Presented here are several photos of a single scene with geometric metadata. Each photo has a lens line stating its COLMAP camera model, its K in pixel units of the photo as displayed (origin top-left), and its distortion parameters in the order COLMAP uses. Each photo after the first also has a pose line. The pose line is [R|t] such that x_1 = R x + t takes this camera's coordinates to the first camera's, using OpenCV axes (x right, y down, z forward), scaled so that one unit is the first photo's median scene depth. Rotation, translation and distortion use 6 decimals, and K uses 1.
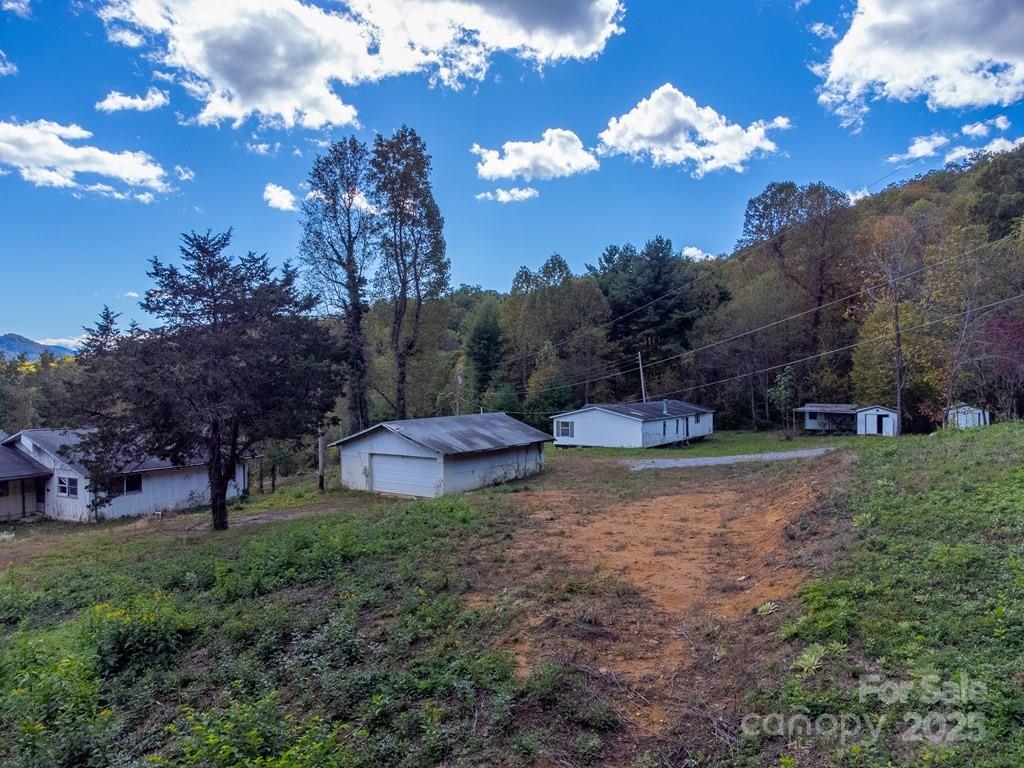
lens RADIAL K [[770.6, 0, 513.7], [0, 770.6, 379.4], [0, 0, 1]] dist [0.021678, 0.012919]
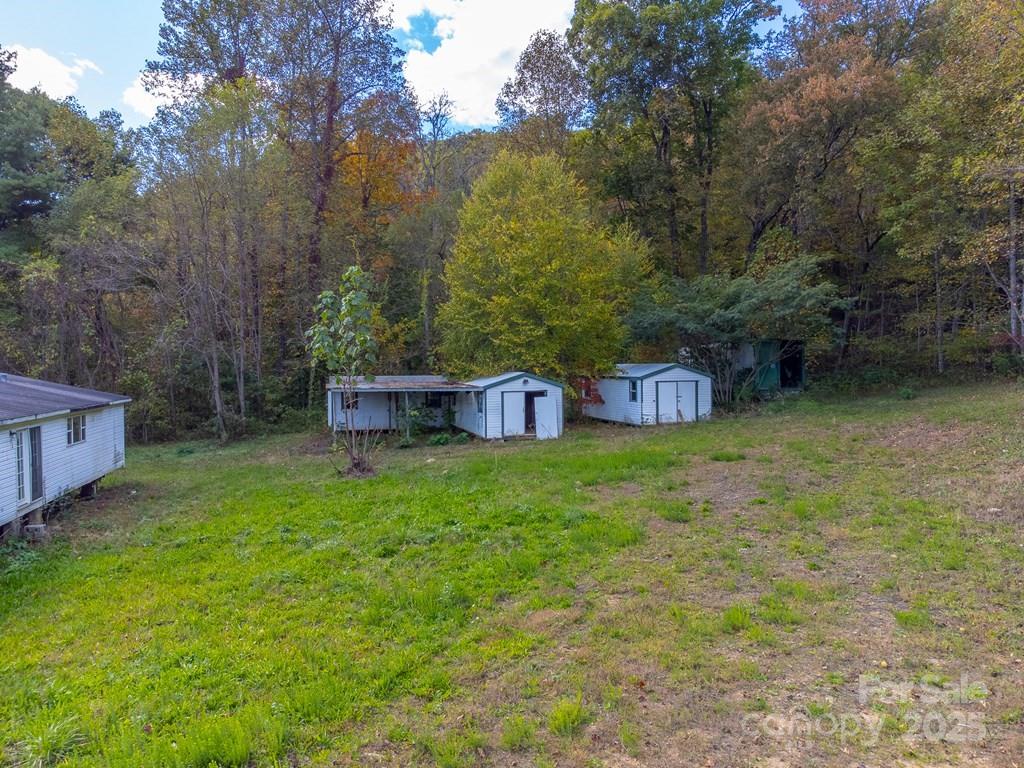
lens RADIAL K [[770.6, 0, 513.7], [0, 770.6, 379.4], [0, 0, 1]] dist [0.021678, 0.012919]
pose [[0.725054, -0.024817, 0.688245, 0.152129], [0.014017, 0.999675, 0.021280, 0.027758], [-0.688550, -0.005782, 0.725166, 0.656295]]
